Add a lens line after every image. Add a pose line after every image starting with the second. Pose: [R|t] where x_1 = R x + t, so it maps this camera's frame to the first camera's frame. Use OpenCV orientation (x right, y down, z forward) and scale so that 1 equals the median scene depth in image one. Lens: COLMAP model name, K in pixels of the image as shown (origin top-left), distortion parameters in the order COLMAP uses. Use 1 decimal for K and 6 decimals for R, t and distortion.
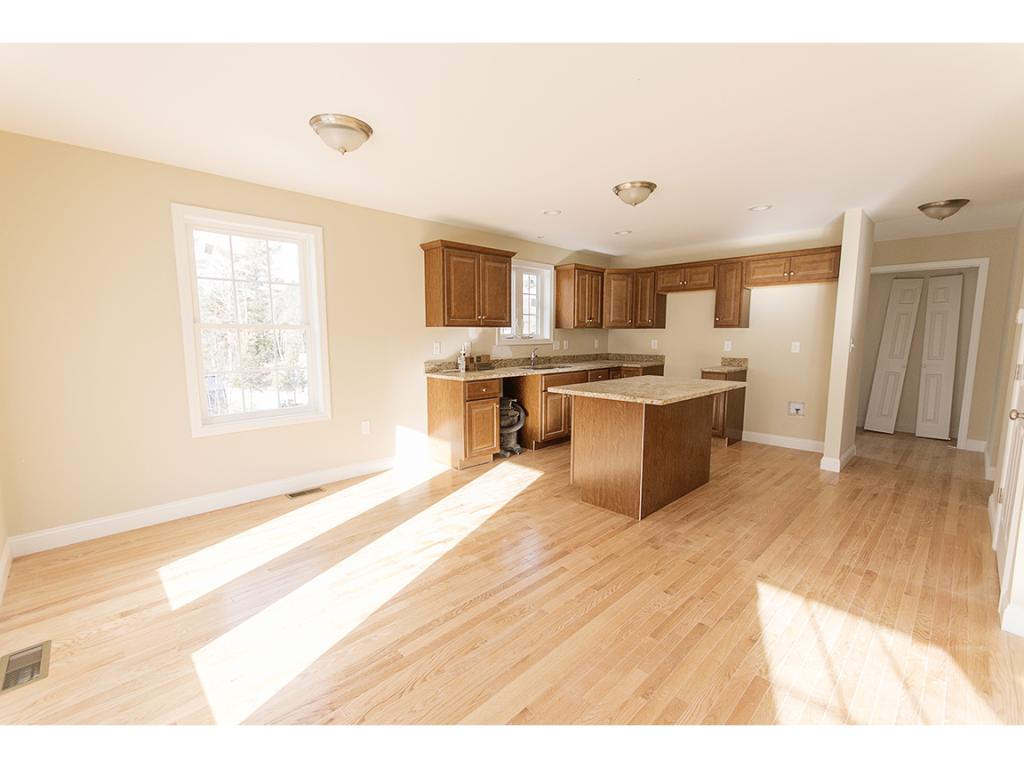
lens RADIAL K [[448.2, 0, 510.8], [0, 448.2, 387.4], [0, 0, 1]] dist [0.001758, 0.000815]
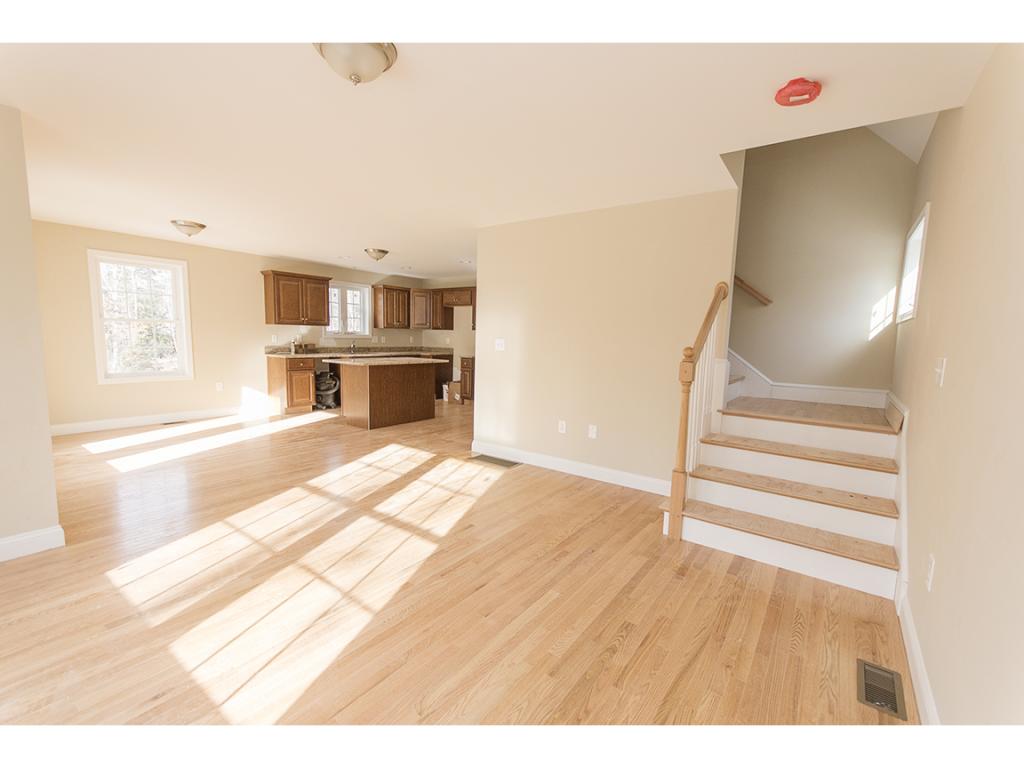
lens RADIAL K [[448.2, 0, 510.8], [0, 448.2, 387.4], [0, 0, 1]] dist [0.001758, 0.000815]
pose [[0.986573, 0.007328, 0.163153, 0.365919], [-0.006801, 0.999970, -0.003793, 0.077891], [-0.163176, 0.002633, 0.986593, -0.617832]]
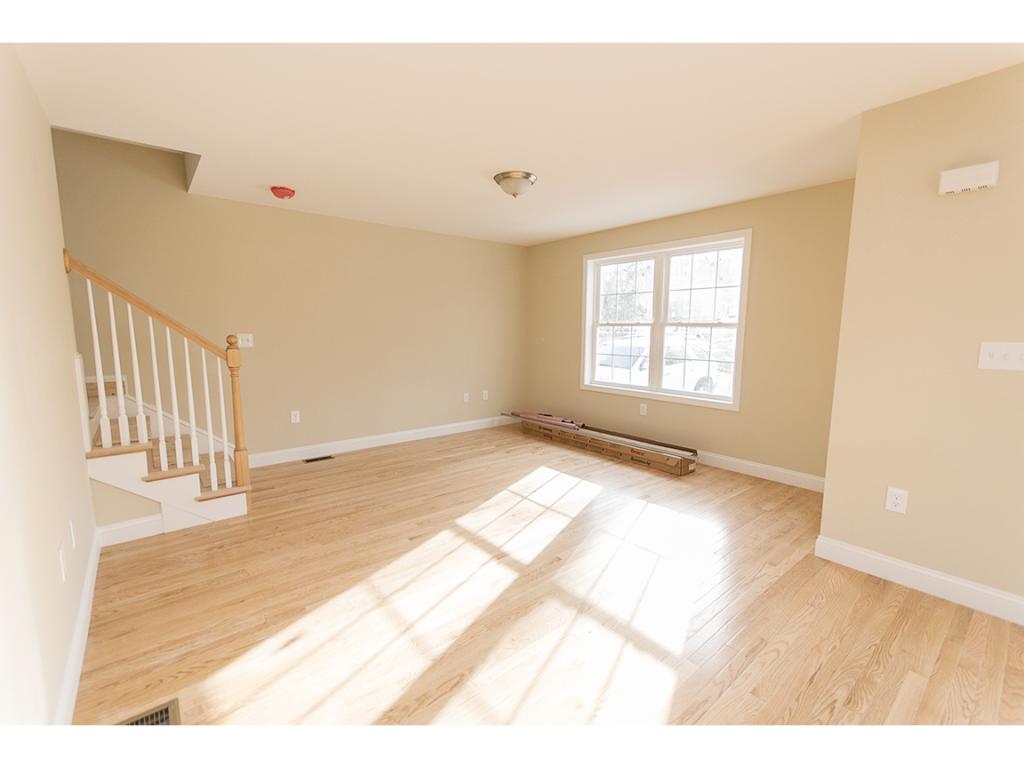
lens RADIAL K [[448.2, 0, 510.8], [0, 448.2, 387.4], [0, 0, 1]] dist [0.001758, 0.000815]
pose [[-0.996476, -0.014116, 0.082686, 0.243305], [0.007073, 0.968087, 0.250516, -0.062080], [-0.083583, 0.250218, -0.964575, 0.512122]]
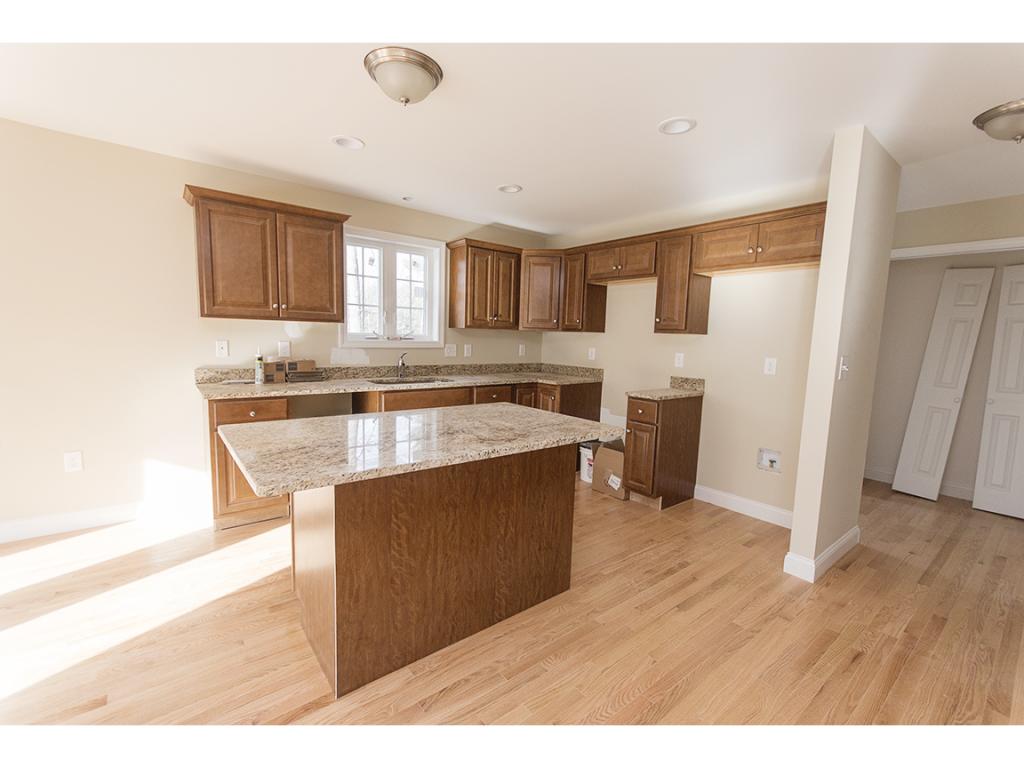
lens RADIAL K [[448.2, 0, 510.8], [0, 448.2, 387.4], [0, 0, 1]] dist [0.001758, 0.000815]
pose [[0.994386, 0.042298, -0.096995, 0.336287], [-0.042865, 0.999074, -0.003763, -0.041367], [0.096746, 0.007899, 0.995278, 0.328119]]
